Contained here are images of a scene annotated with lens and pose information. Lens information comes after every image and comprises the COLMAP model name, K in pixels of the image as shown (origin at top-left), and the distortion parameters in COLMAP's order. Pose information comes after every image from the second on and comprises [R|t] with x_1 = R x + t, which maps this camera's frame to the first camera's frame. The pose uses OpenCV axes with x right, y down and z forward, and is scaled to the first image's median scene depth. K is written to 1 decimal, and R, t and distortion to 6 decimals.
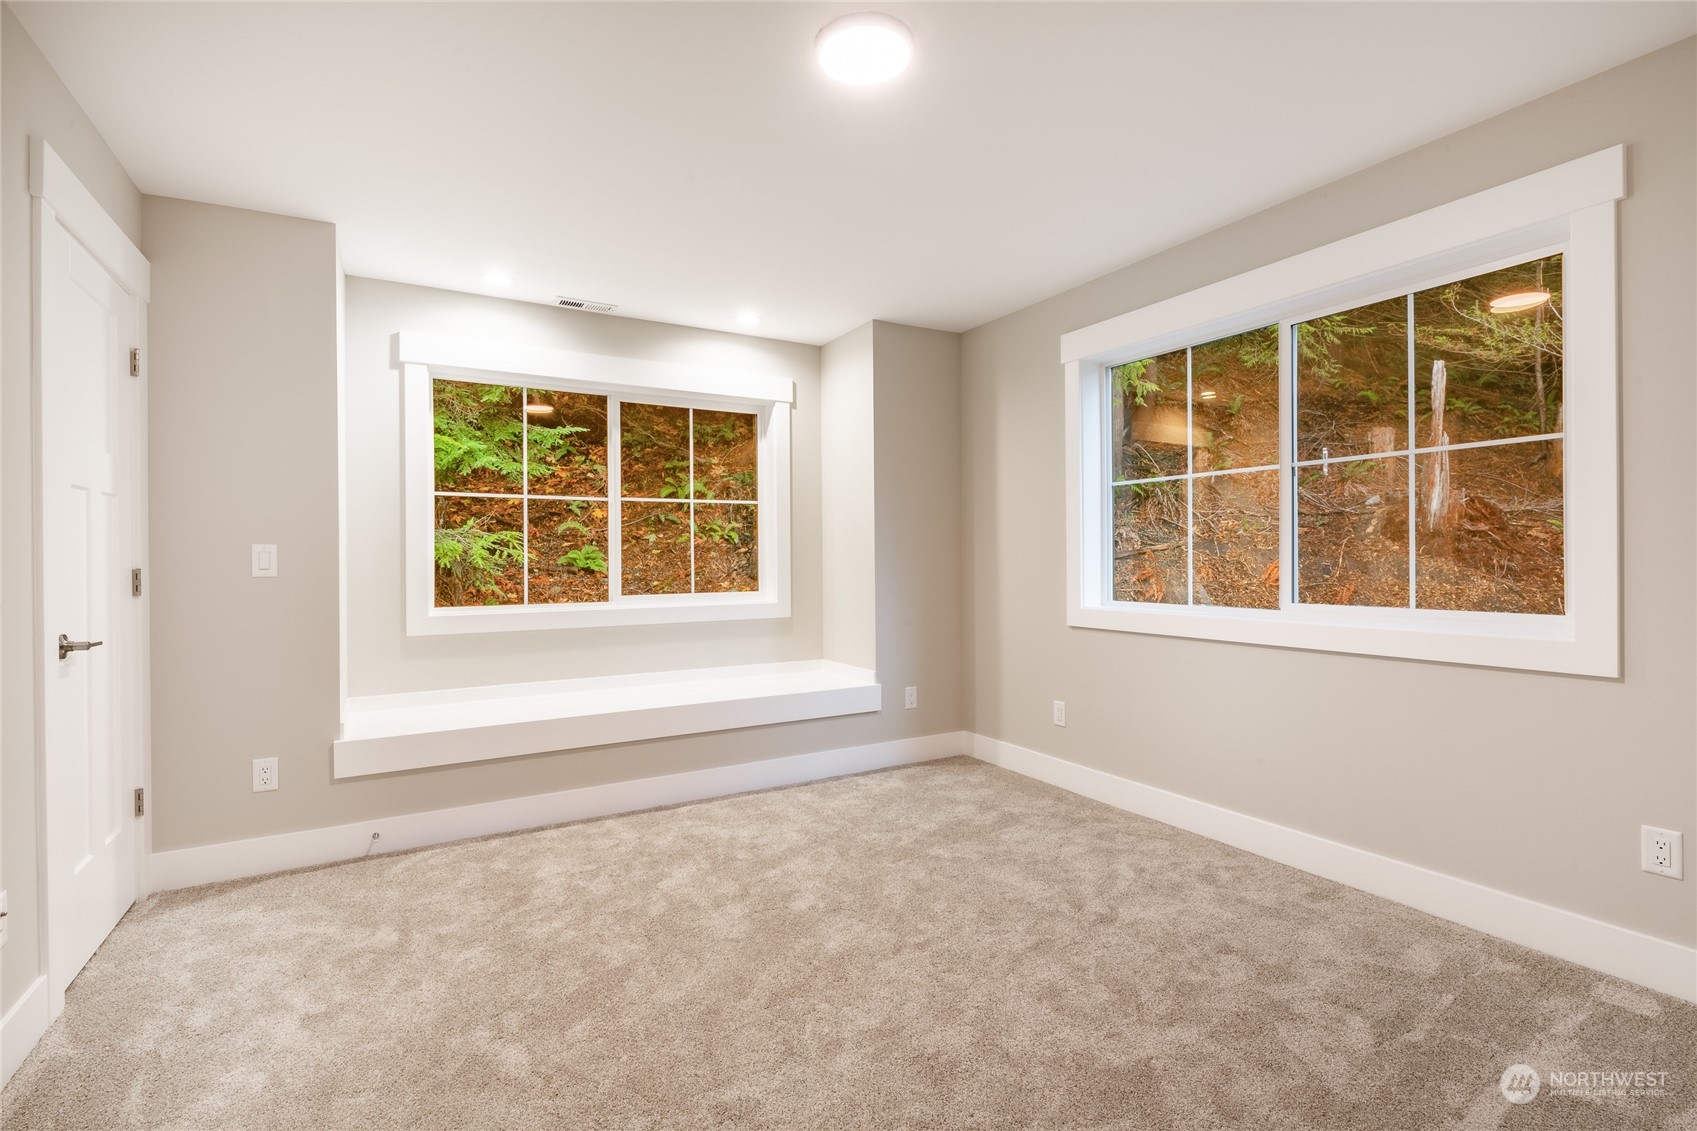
lens RADIAL K [[780.0, 0, 844.8], [0, 780.0, 570.6], [0, 0, 1]] dist [0.002367, -0.000321]
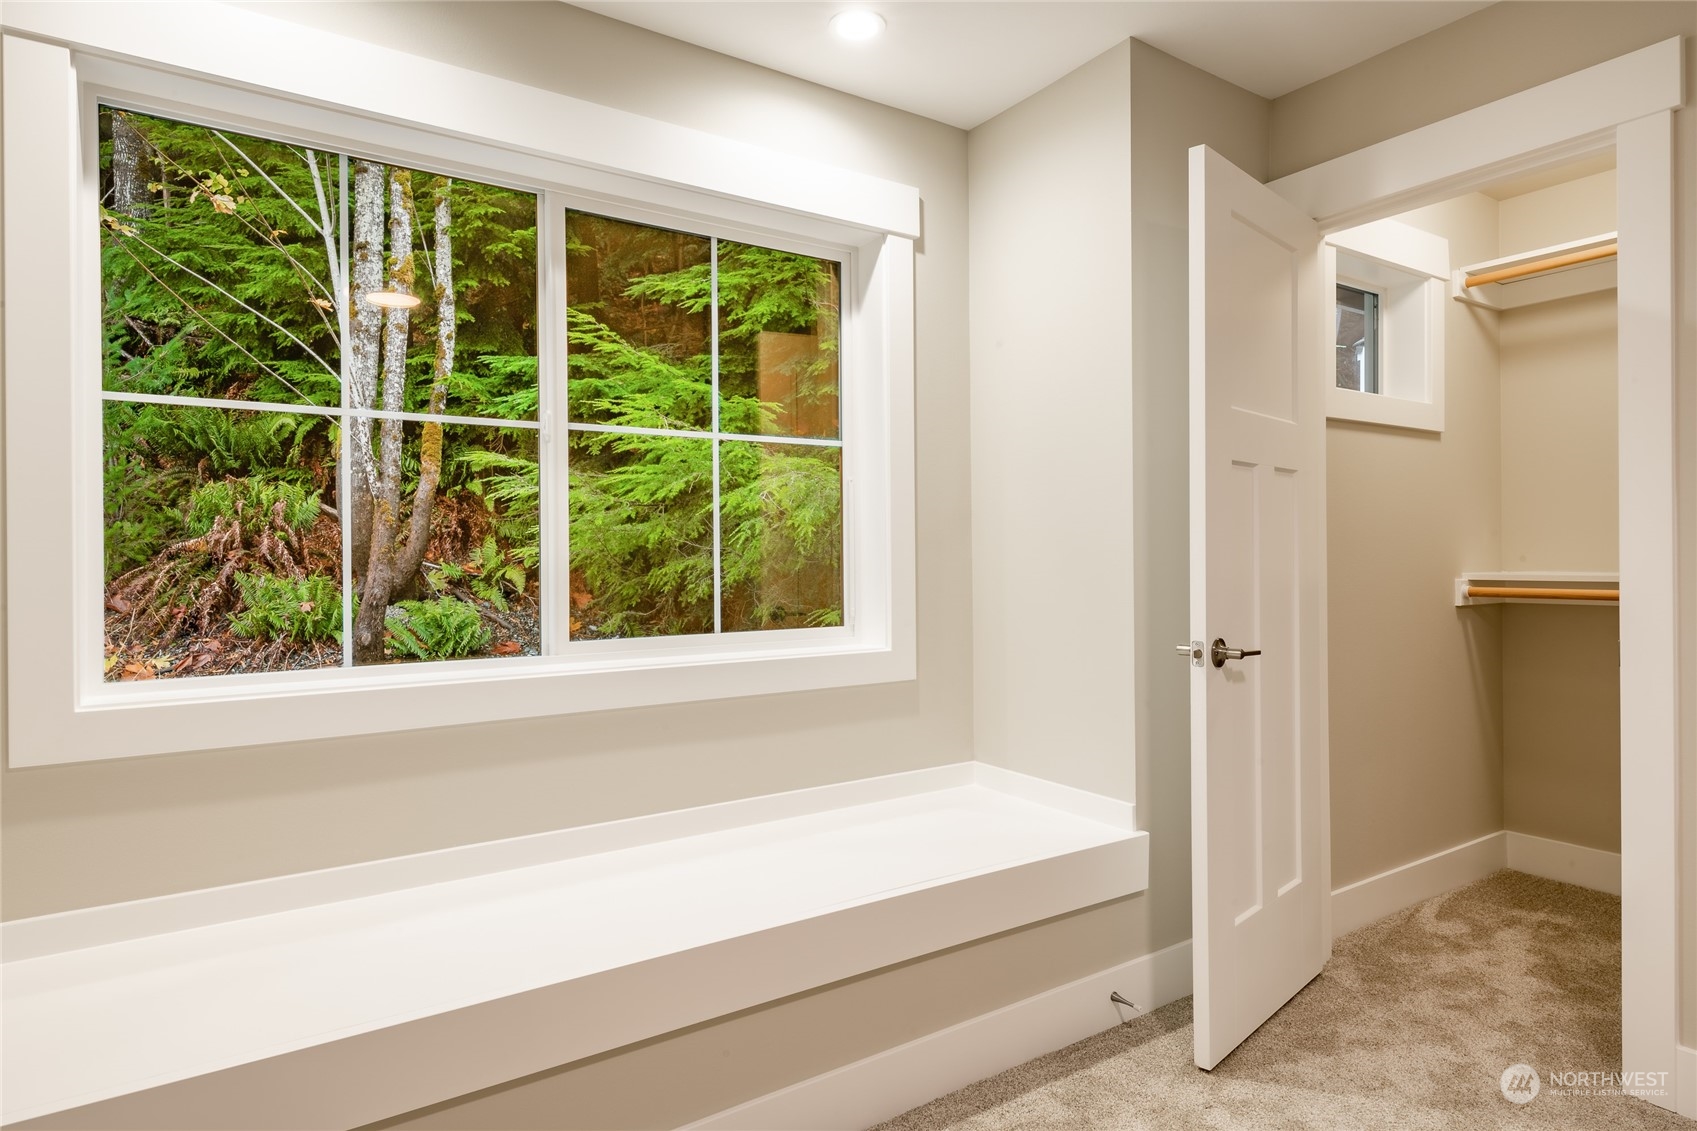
lens RADIAL K [[954.0, 0, 853.7], [0, 954.0, 570.0], [0, 0, 1]] dist [0.002347, 0.000483]
pose [[0.997001, -0.000784, 0.077385, -0.154544], [0.001045, 0.999994, -0.003329, -0.006561], [-0.077382, 0.003400, 0.996996, 0.411540]]
